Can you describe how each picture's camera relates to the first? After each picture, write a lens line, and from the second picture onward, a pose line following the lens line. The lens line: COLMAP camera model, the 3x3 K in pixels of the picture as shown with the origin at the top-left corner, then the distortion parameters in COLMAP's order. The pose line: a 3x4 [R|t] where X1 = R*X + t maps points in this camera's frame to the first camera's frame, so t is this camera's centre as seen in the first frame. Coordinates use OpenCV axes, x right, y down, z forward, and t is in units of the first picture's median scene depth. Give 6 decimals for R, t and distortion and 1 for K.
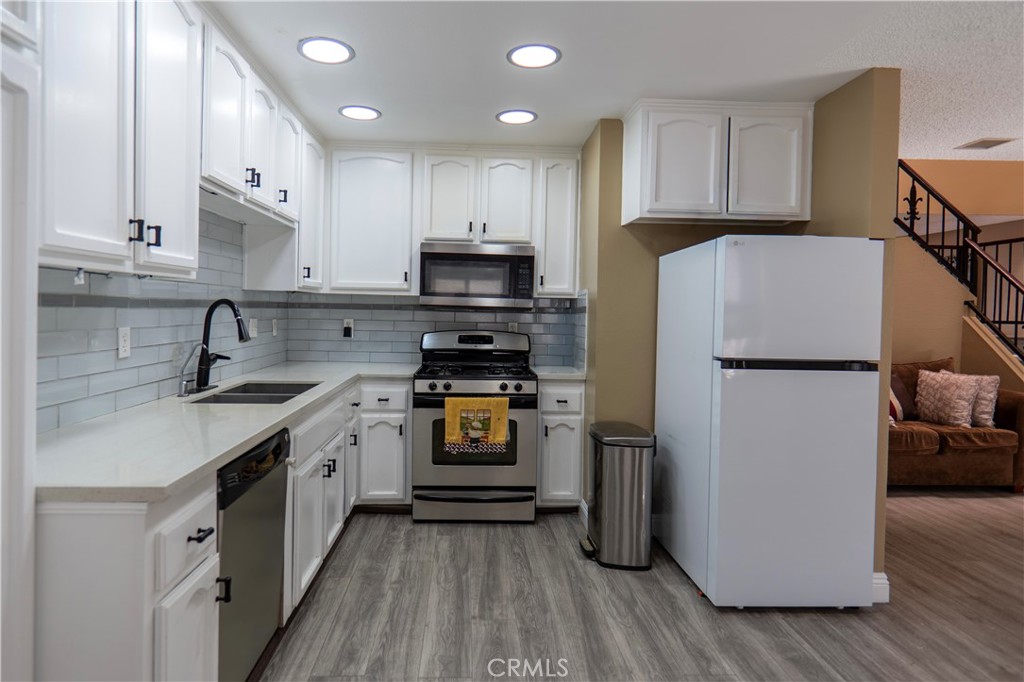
lens RADIAL K [[565.0, 0, 499.8], [0, 565.0, 319.5], [0, 0, 1]] dist [-0.001338, 0.000179]
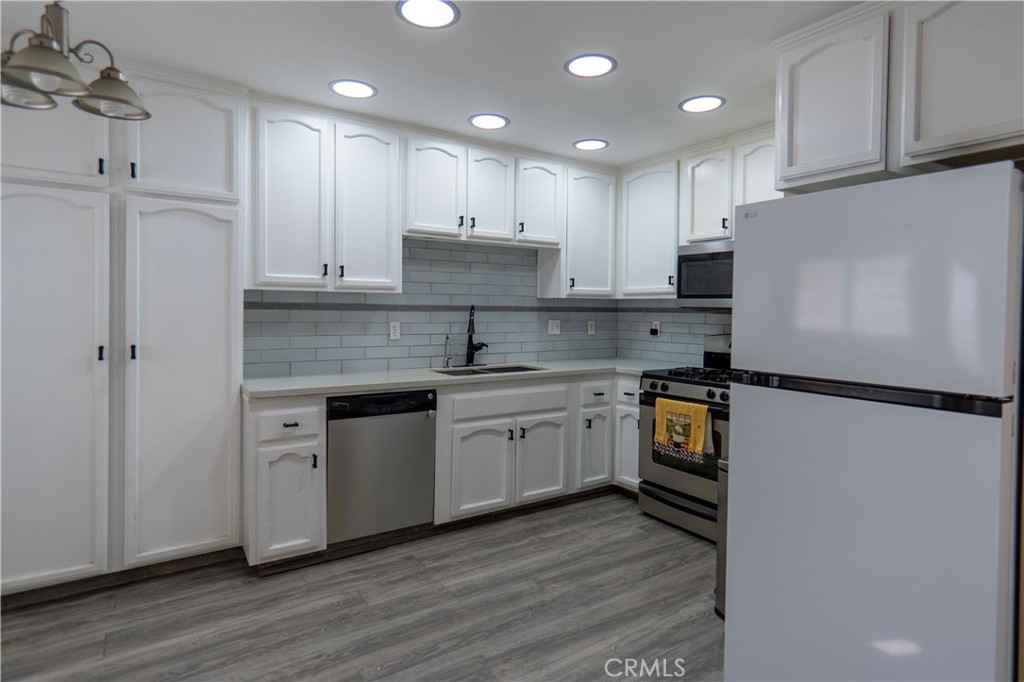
lens RADIAL K [[565.0, 0, 542.0], [0, 565.0, 316.7], [0, 0, 1]] dist [-0.001338, 0.000179]
pose [[0.543101, -0.003435, -0.839661, 0.728563], [-0.013440, 0.999828, -0.012783, 0.009092], [0.839560, 0.018228, 0.542961, 0.302556]]
